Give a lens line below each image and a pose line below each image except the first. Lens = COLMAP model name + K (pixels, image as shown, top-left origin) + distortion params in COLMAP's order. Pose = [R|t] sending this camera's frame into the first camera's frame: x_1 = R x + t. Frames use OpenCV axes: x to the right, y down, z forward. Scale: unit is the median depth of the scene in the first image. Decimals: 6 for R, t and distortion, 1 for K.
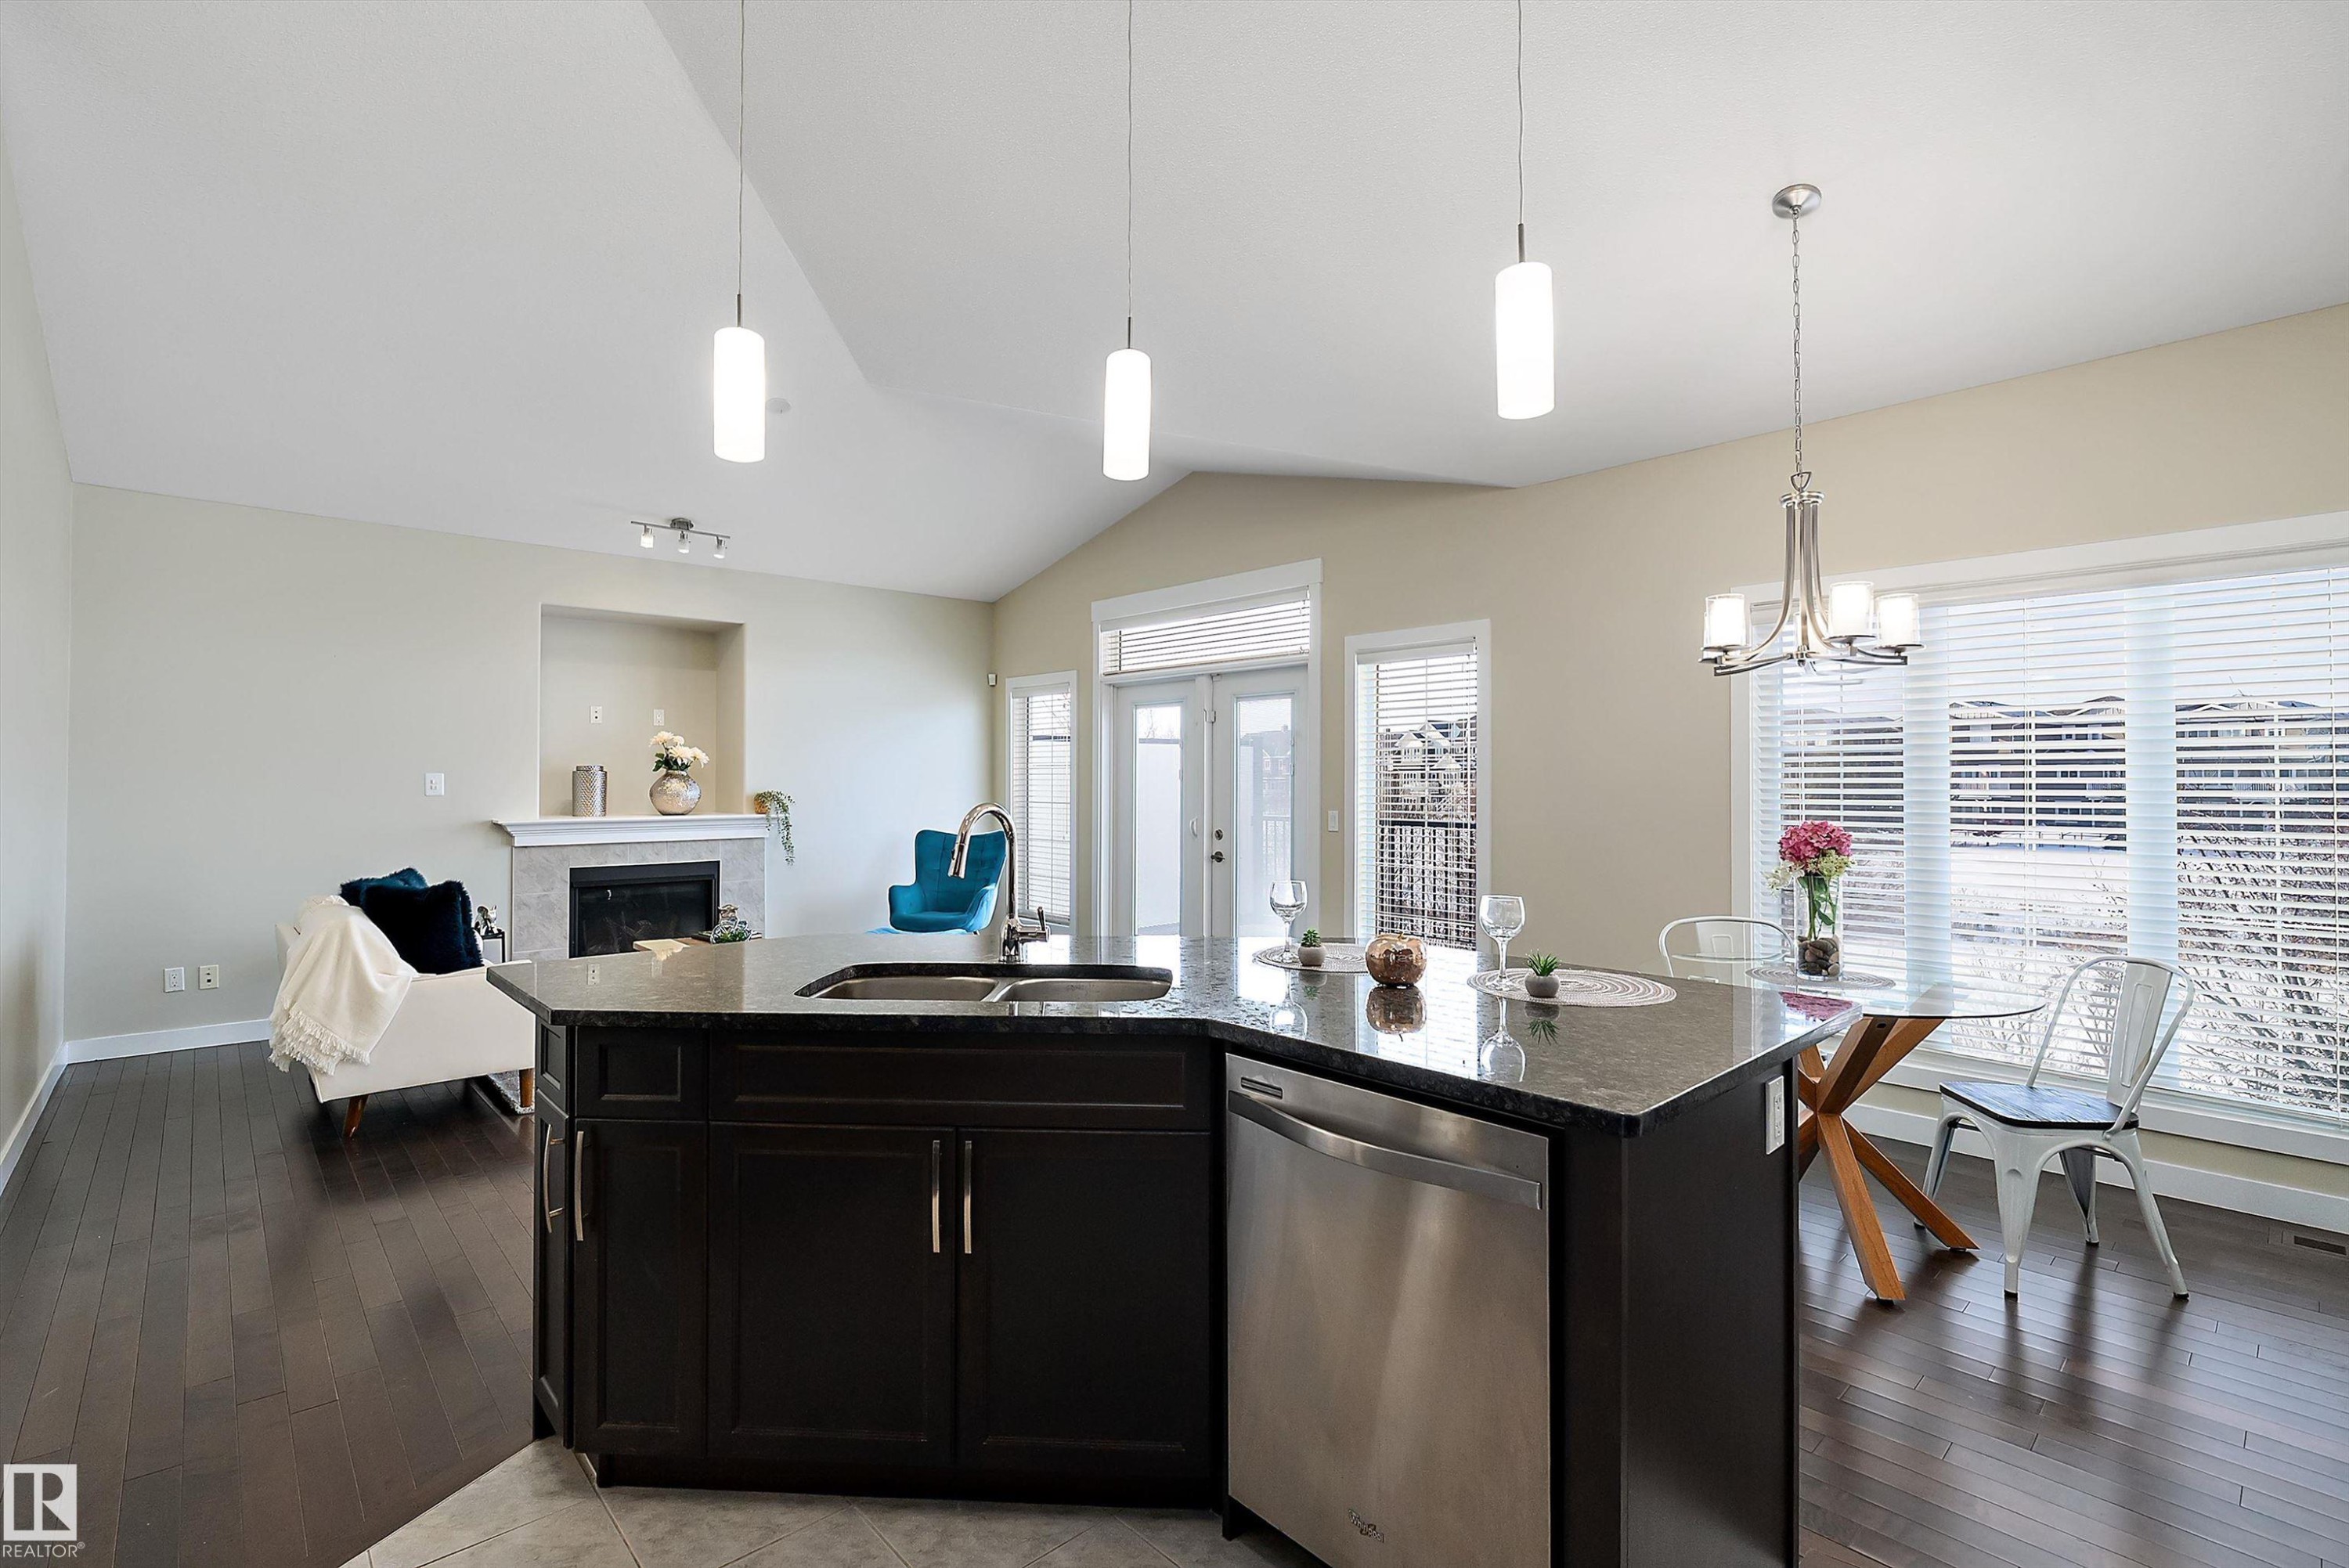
lens RADIAL K [[1041.8, 0, 1132.0], [0, 1041.8, 761.6], [0, 0, 1]] dist [0.001649, 0.000623]
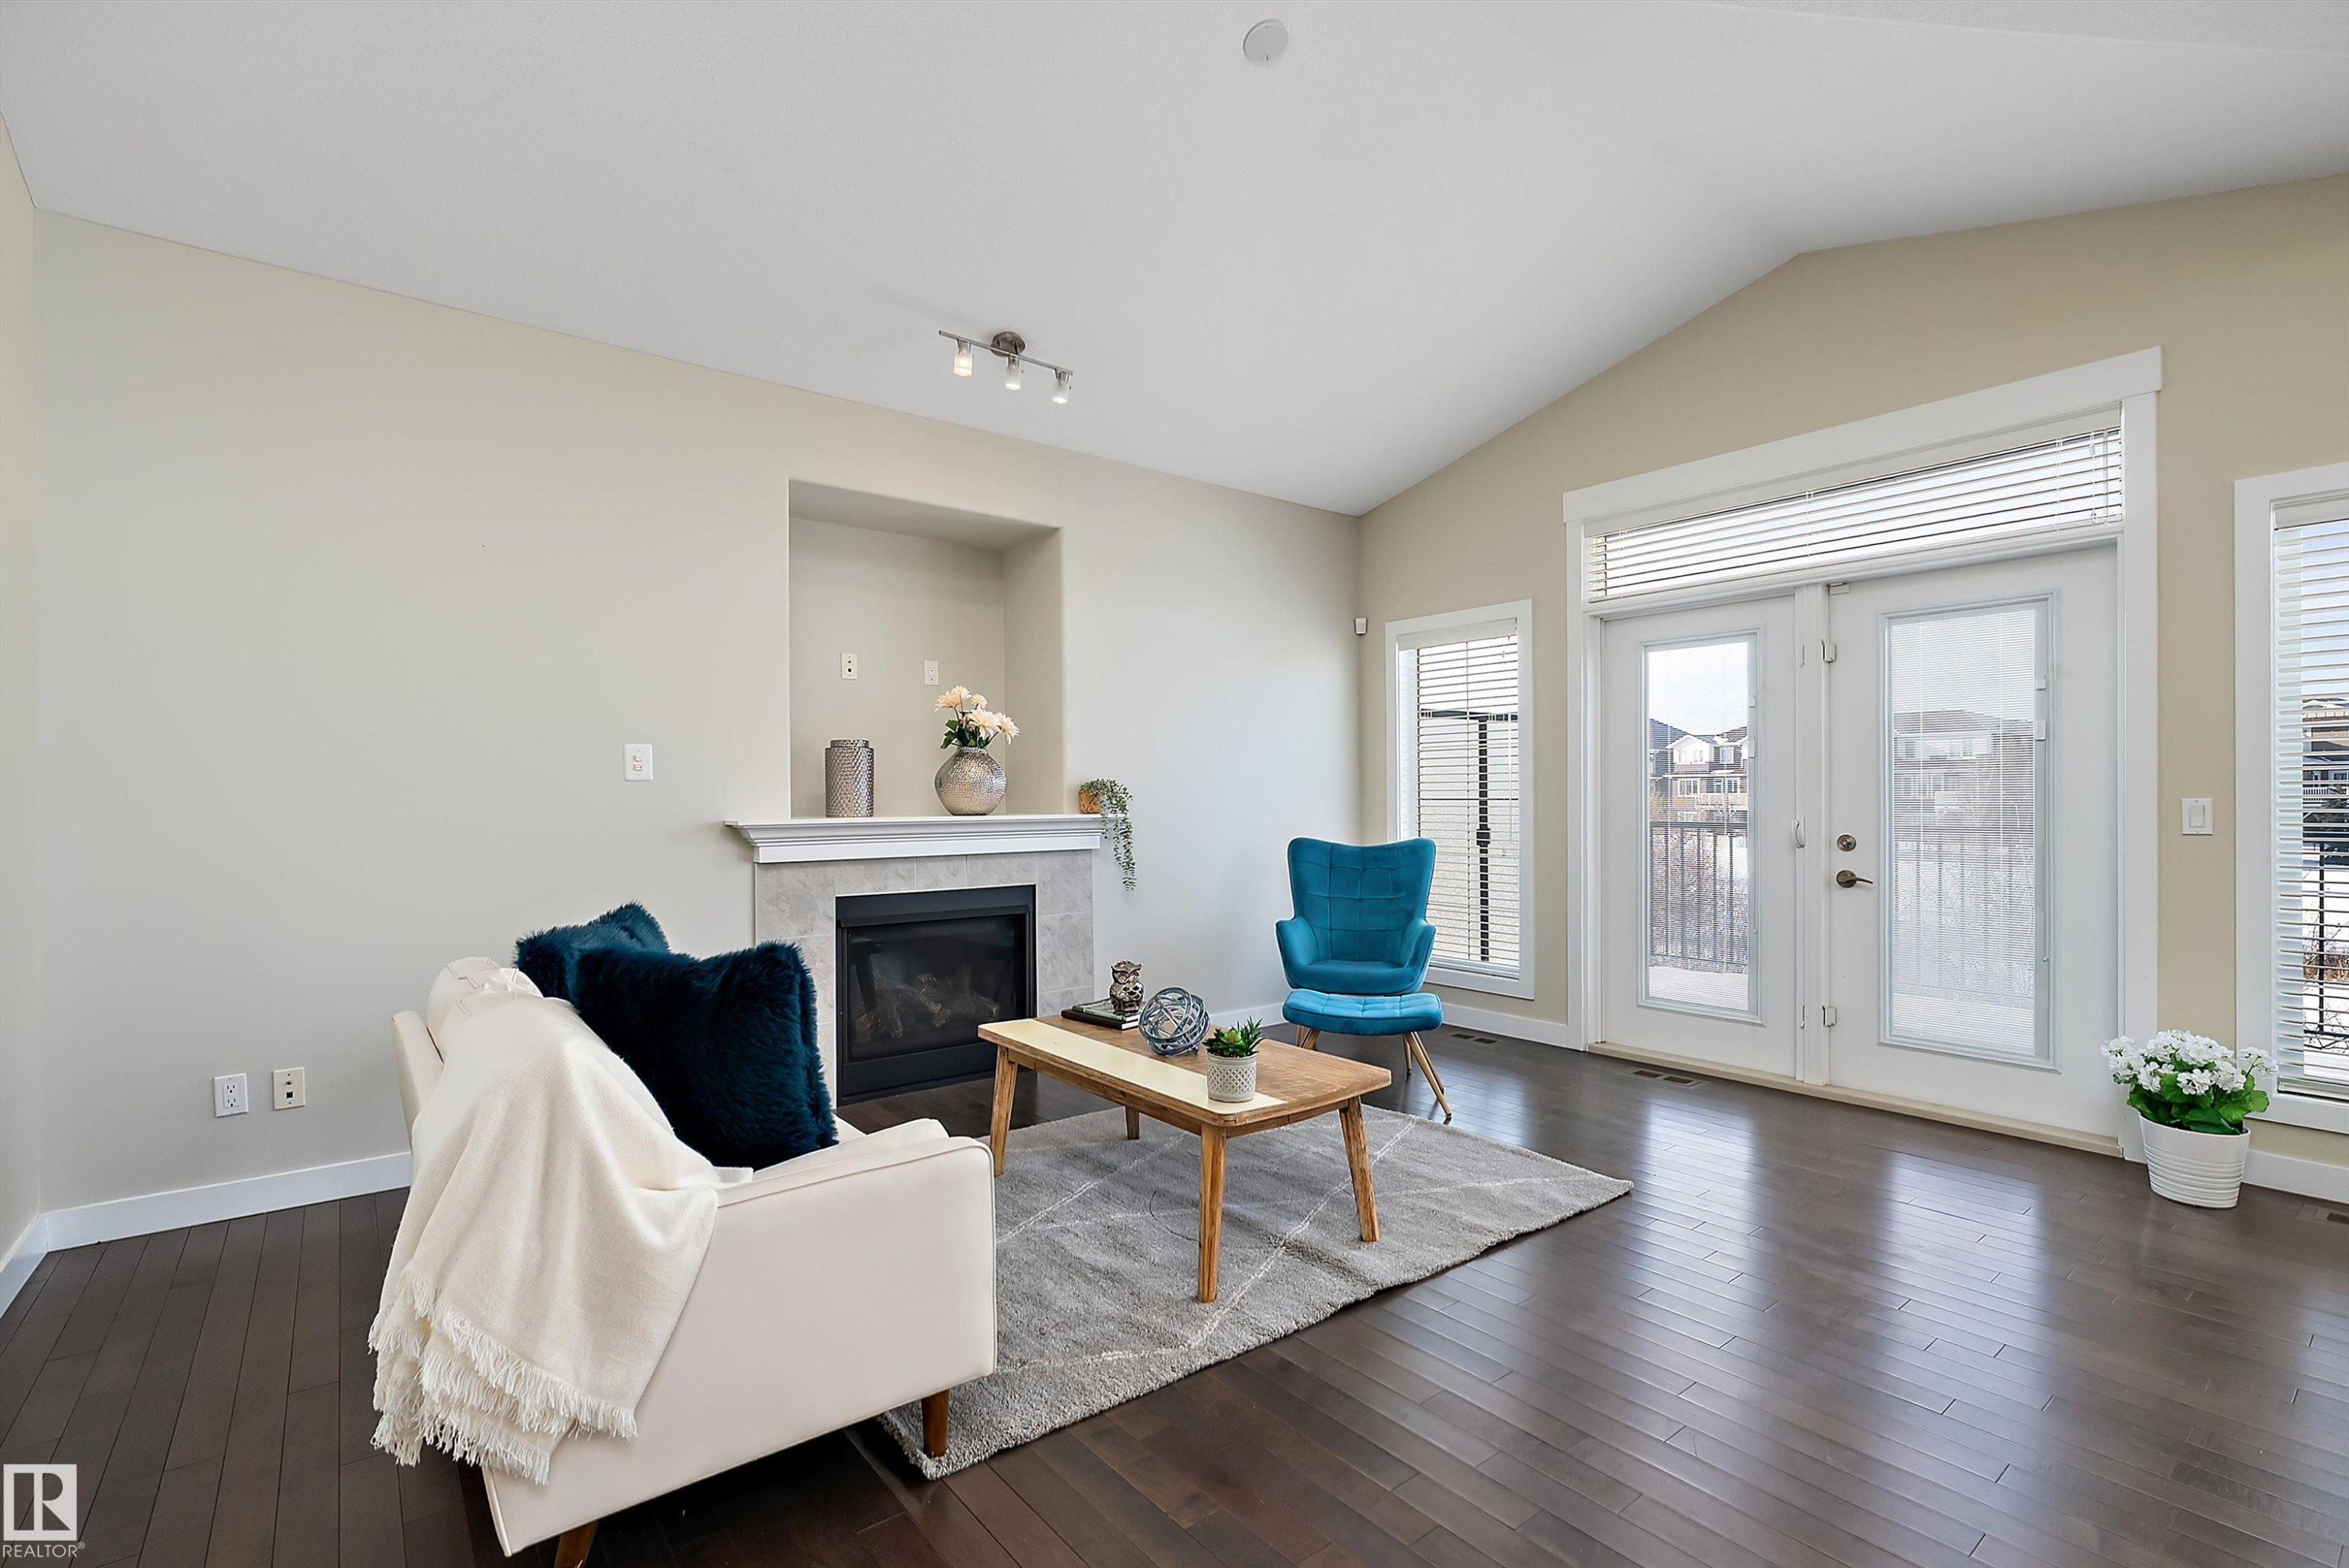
lens RADIAL K [[1057.5, 0, 1166.4], [0, 1057.5, 794.0], [0, 0, 1]] dist [-0.003118, -0.000045]
pose [[0.998128, -0.005514, -0.060913, -0.281031], [0.006551, 0.999837, 0.016838, 0.028030], [0.060811, -0.017205, 0.998001, 0.348725]]
